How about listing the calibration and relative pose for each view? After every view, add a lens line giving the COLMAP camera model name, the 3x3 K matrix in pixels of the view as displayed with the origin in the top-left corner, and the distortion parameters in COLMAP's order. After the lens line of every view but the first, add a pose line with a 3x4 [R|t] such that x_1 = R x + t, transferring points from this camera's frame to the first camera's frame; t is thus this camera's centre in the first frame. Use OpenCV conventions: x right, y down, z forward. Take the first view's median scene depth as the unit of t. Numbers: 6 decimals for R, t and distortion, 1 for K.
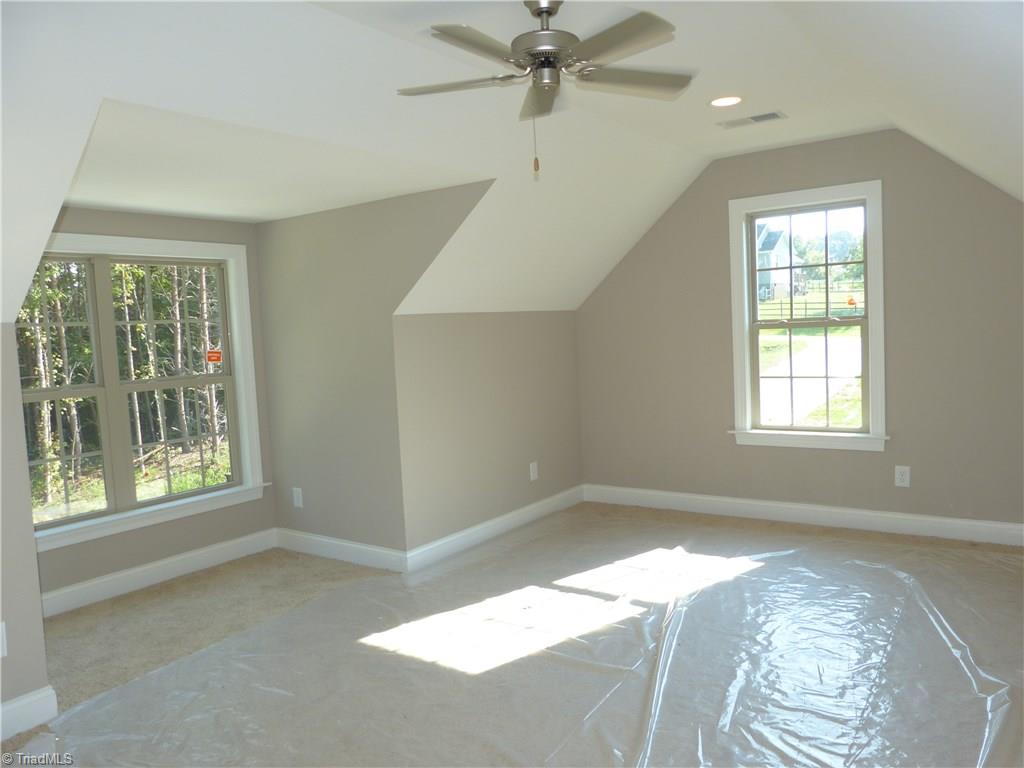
lens RADIAL K [[764.7, 0, 516.0], [0, 764.7, 385.7], [0, 0, 1]] dist [-0.038686, 0.031831]
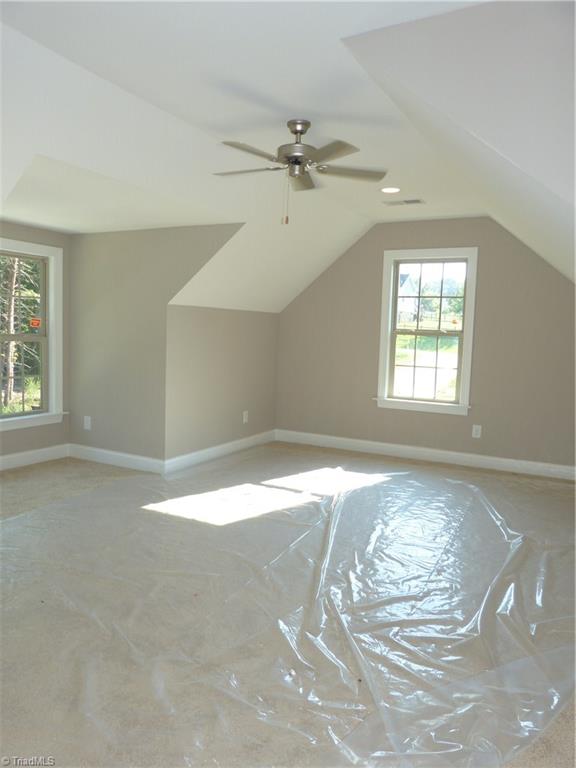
lens RADIAL K [[573.5, 0, 281.0], [0, 573.5, 381.9], [0, 0, 1]] dist [-0.038686, 0.031831]
pose [[0.988973, 0.069924, 0.130547, -0.076821], [-0.071376, 0.997429, 0.006469, 0.039208], [-0.129759, -0.015715, 0.991421, -0.166790]]
